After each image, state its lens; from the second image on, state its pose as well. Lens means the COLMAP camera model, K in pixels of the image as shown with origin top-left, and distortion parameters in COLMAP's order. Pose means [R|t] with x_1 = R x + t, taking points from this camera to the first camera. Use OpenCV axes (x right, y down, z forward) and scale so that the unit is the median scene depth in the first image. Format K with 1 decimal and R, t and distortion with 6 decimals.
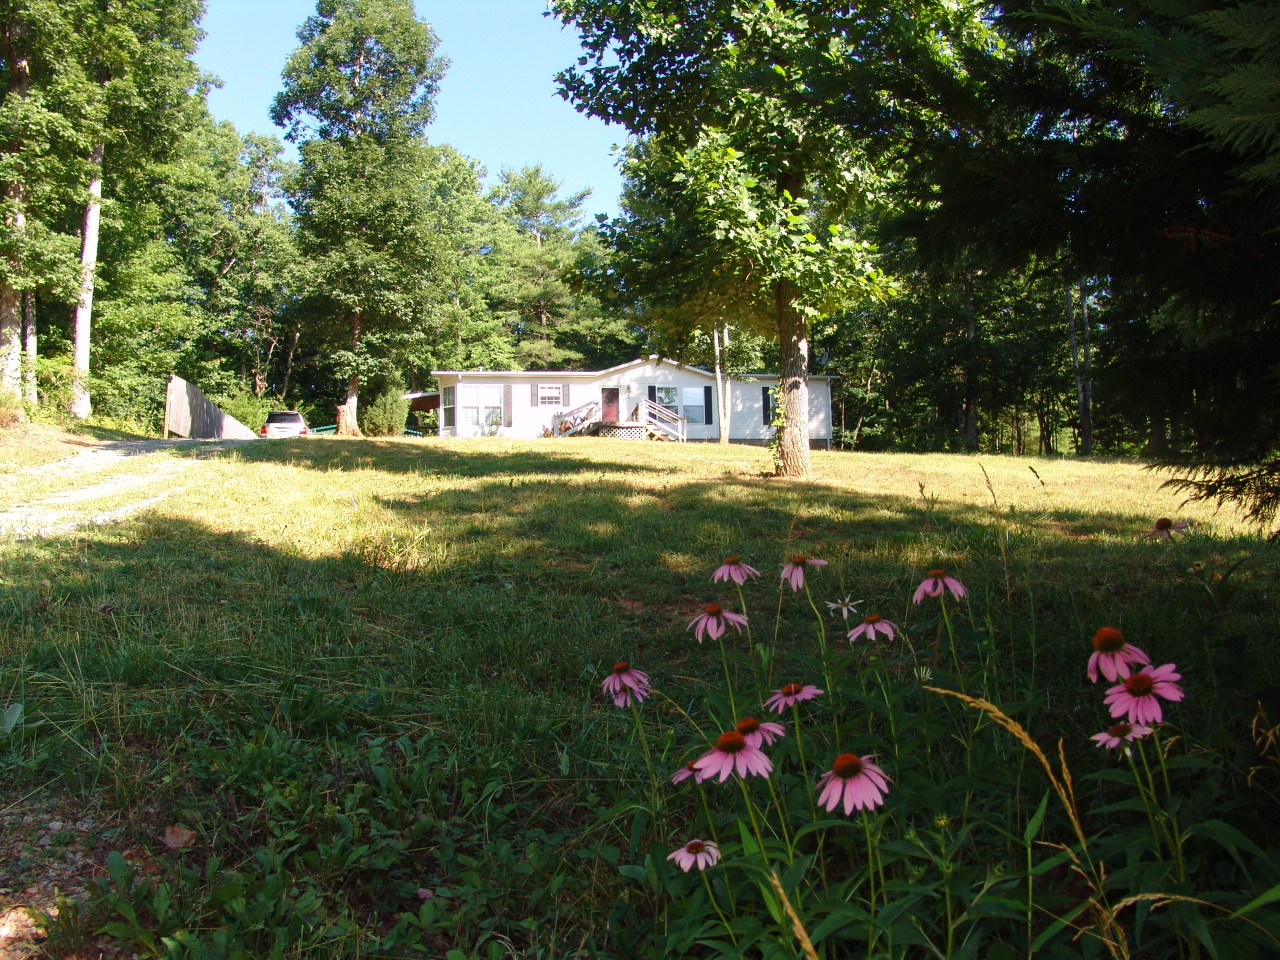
lens RADIAL K [[1051.8, 0, 607.7], [0, 1051.8, 477.7], [0, 0, 1]] dist [-0.121264, 0.092541]
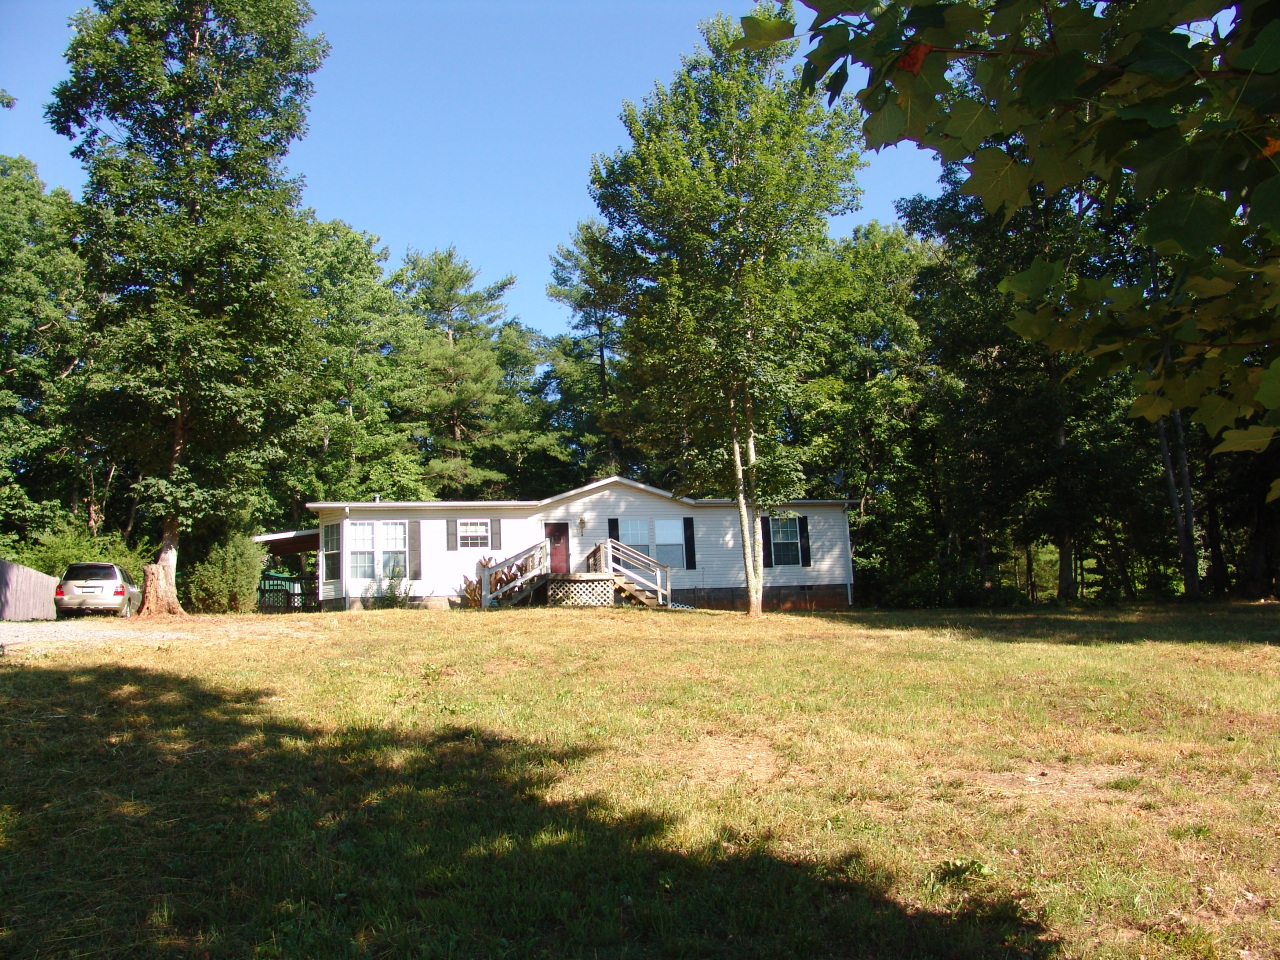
lens RADIAL K [[1051.8, 0, 607.7], [0, 1051.8, 477.7], [0, 0, 1]] dist [-0.121264, 0.092541]
pose [[0.995957, -0.012693, 0.088930, -0.020317], [0.022374, 0.993821, -0.108717, -0.027647], [-0.087000, 0.110267, 0.990087, 0.207028]]
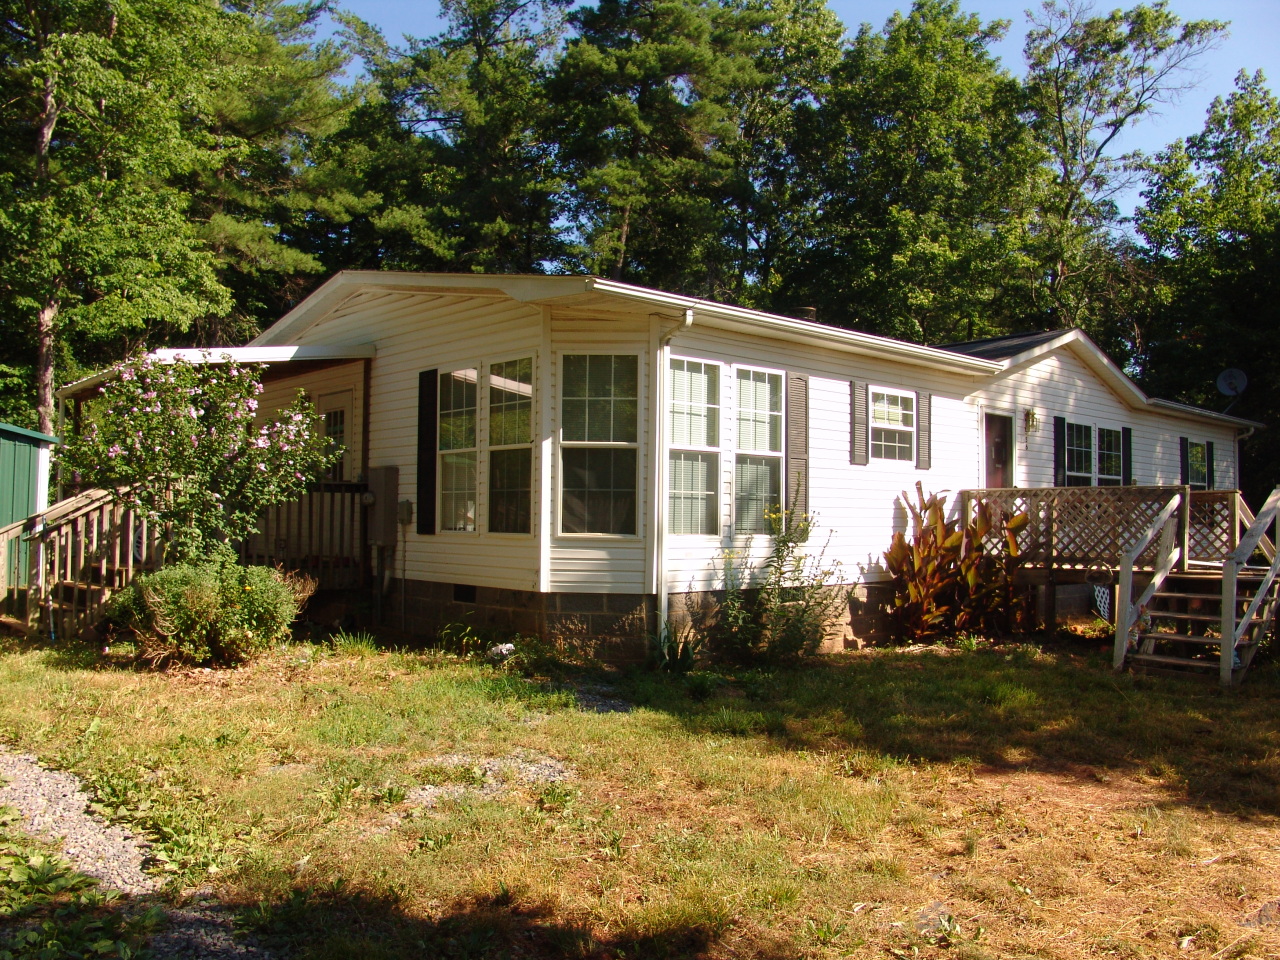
lens RADIAL K [[1051.8, 0, 607.7], [0, 1051.8, 477.7], [0, 0, 1]] dist [-0.121264, 0.092541]
pose [[0.822856, 0.044645, 0.566493, -0.206614], [-0.074652, 0.996762, 0.029881, -0.050569], [-0.563325, -0.066878, 0.823524, 0.609299]]
